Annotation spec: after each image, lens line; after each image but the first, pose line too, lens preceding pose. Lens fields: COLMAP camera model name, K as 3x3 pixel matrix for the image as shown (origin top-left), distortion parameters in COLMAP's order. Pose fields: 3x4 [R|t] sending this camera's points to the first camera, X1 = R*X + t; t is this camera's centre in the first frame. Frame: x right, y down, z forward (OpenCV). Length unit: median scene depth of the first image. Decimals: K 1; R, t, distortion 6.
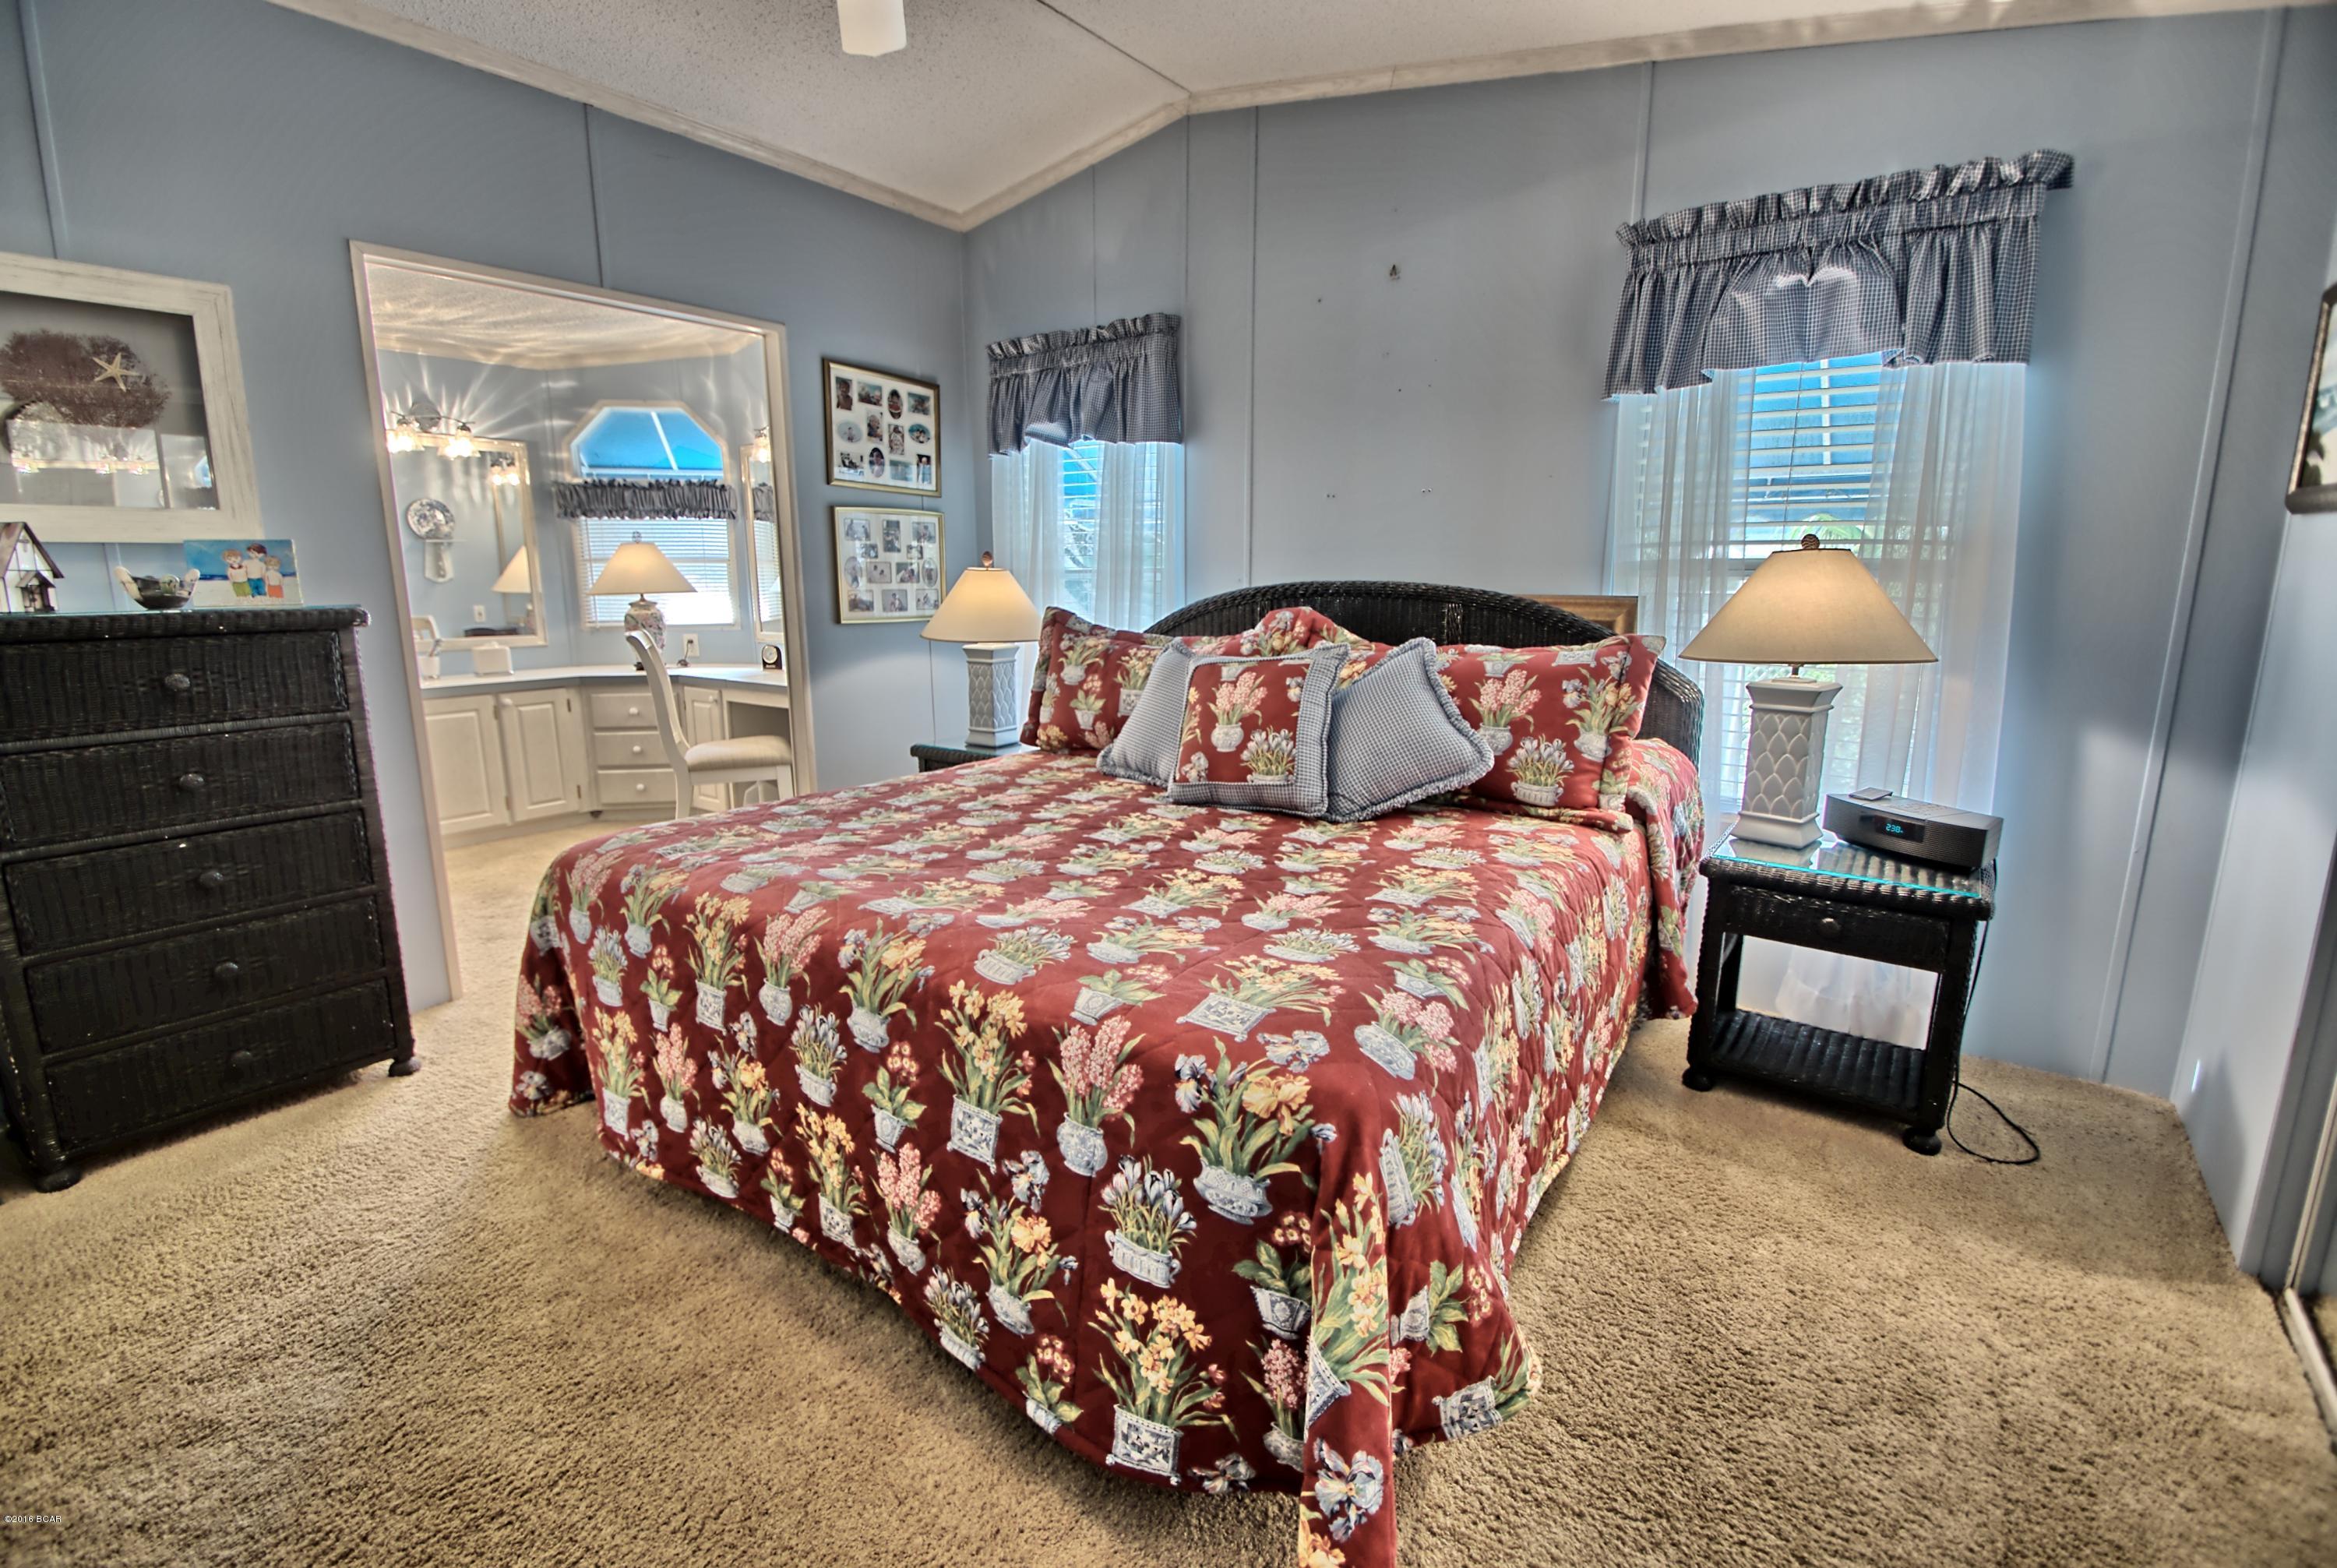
lens RADIAL K [[1033.2, 0, 1167.9], [0, 1033.2, 776.5], [0, 0, 1]] dist [0.017149, -0.019847]
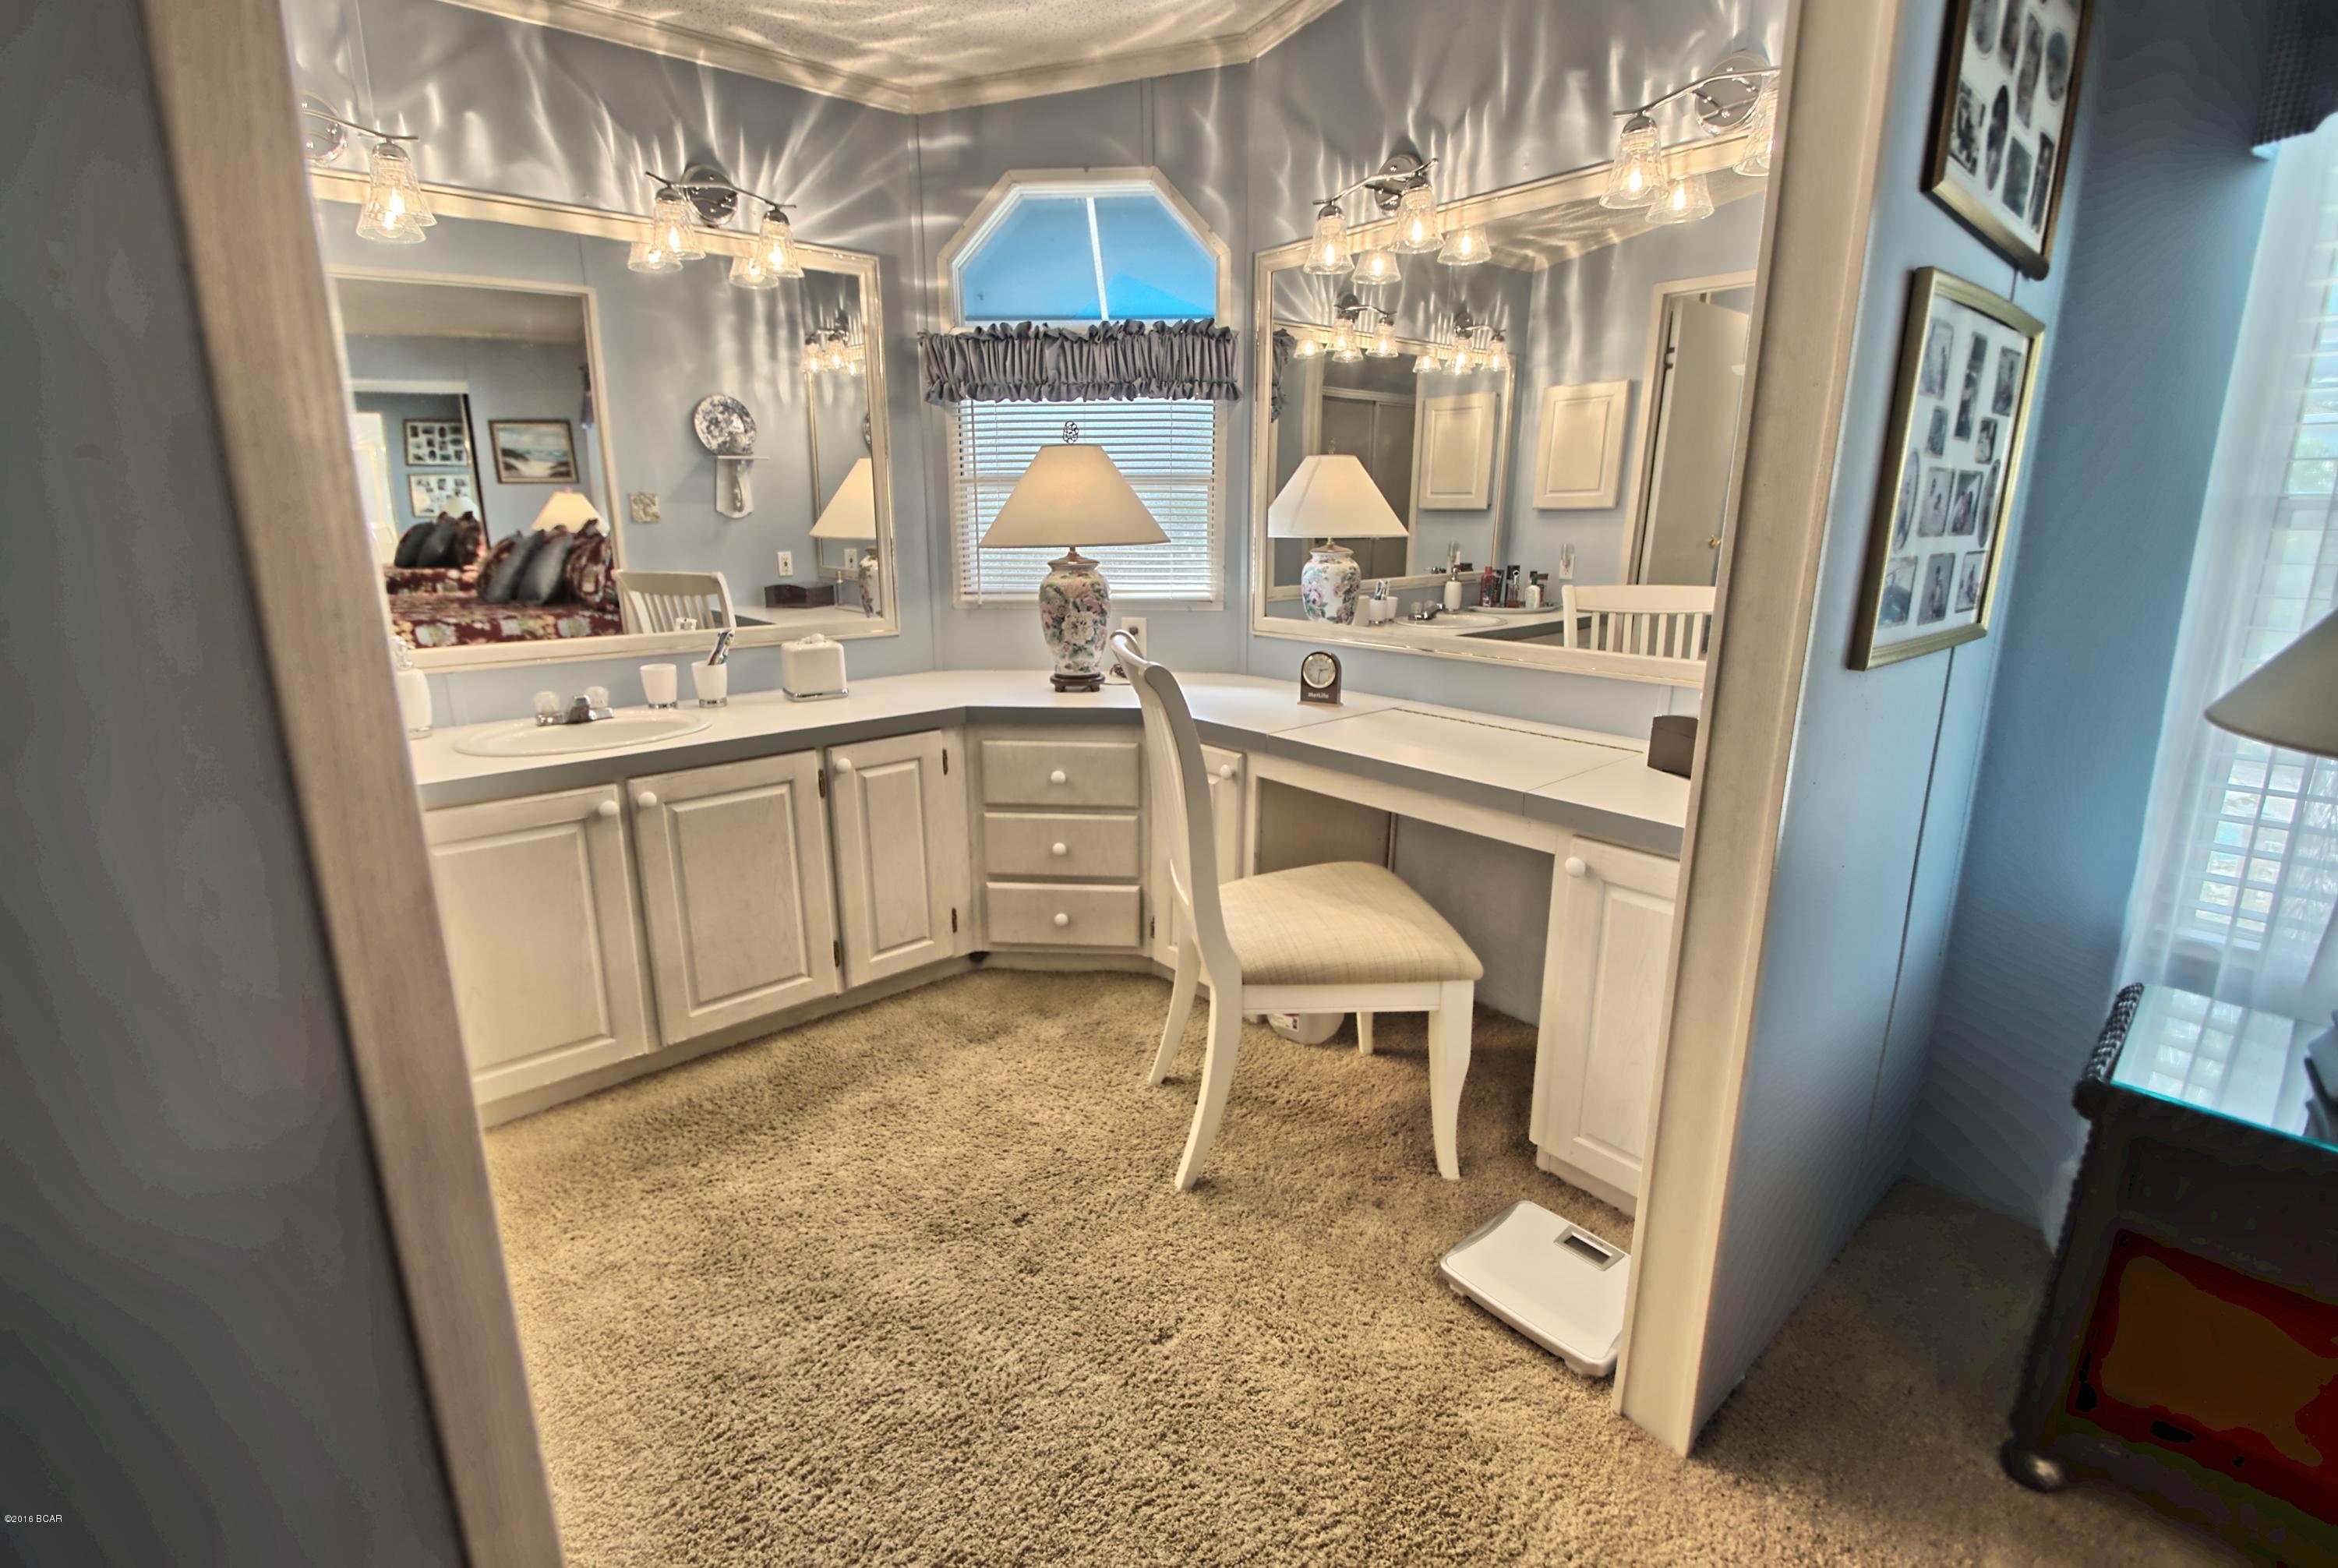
lens RADIAL K [[1035.1, 0, 1162.8], [0, 1035.1, 771.2], [0, 0, 1]] dist [-0.001429, -0.000035]
pose [[0.974053, 0.056037, -0.219271, -0.339777], [-0.043135, 0.997068, 0.063197, -0.097070], [0.222170, -0.052099, 0.973615, 0.493013]]
